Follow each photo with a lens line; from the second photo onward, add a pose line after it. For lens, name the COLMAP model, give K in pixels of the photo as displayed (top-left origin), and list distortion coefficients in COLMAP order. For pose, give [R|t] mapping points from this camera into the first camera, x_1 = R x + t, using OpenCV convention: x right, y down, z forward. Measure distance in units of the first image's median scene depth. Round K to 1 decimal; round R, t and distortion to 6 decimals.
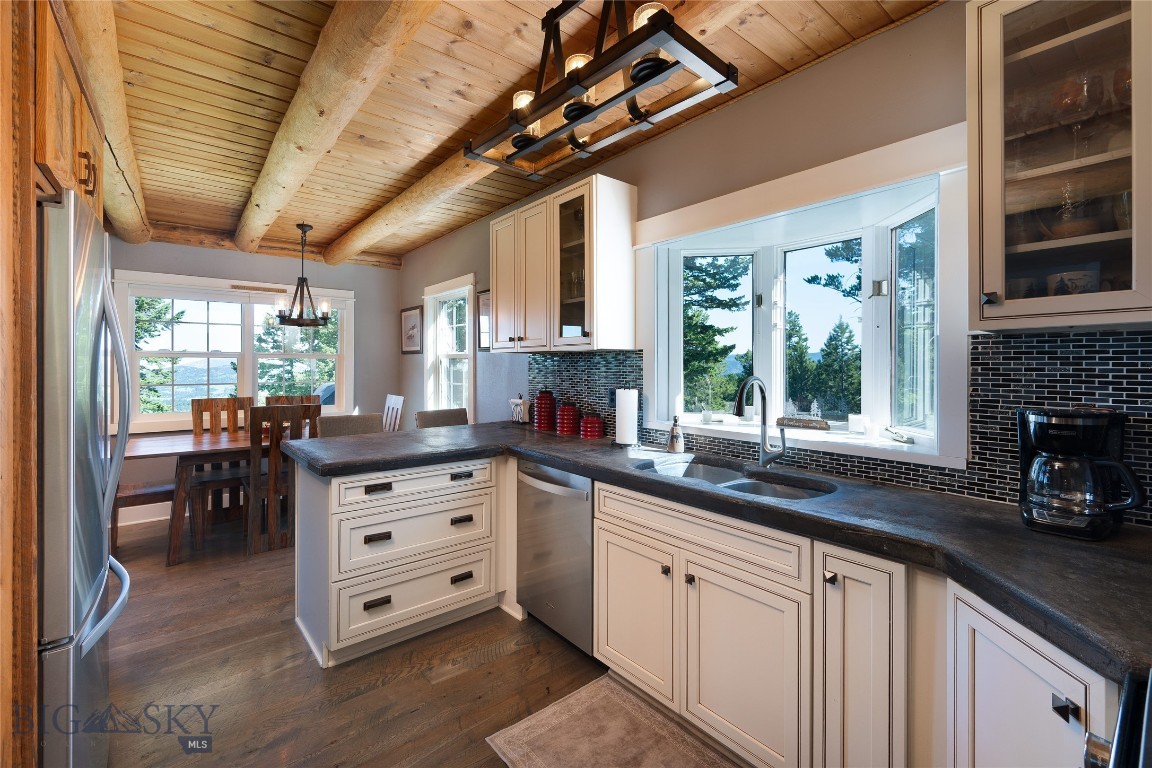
lens RADIAL K [[489.5, 0, 573.4], [0, 489.5, 369.5], [0, 0, 1]] dist [-0.002414, -0.000266]
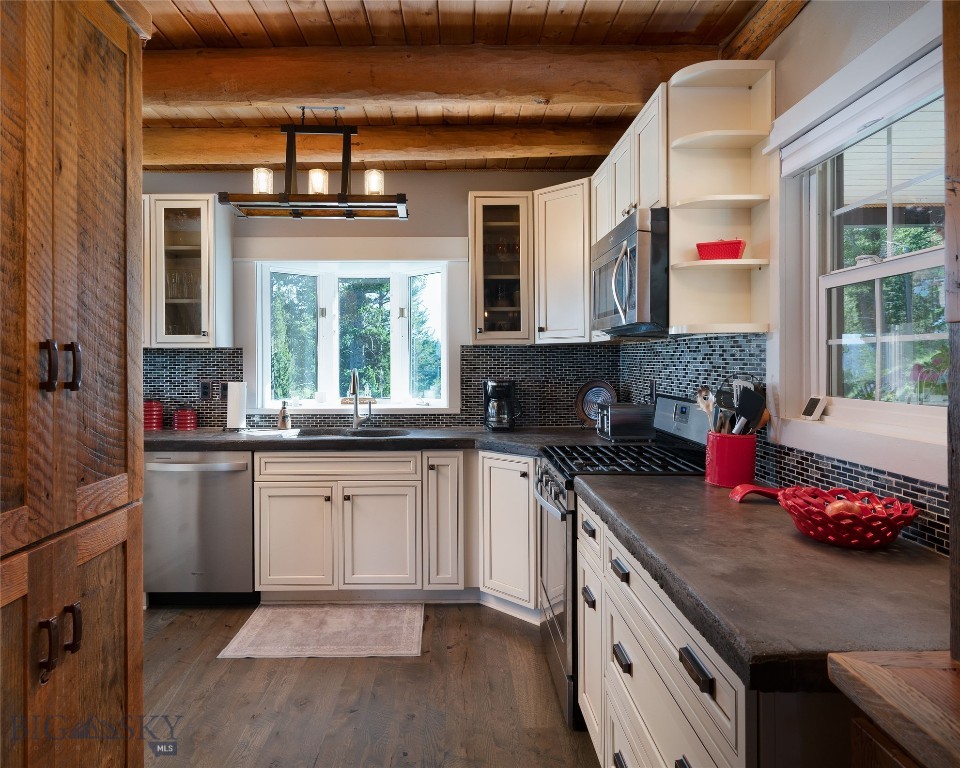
lens RADIAL K [[571.4, 0, 478.7], [0, 571.4, 360.4], [0, 0, 1]] dist [0.000843, -0.000026]
pose [[0.607199, -0.004203, 0.794538, -0.943675], [0.010495, 0.999941, -0.002730, -0.002249], [-0.794480, 0.009996, 0.607208, -0.445597]]
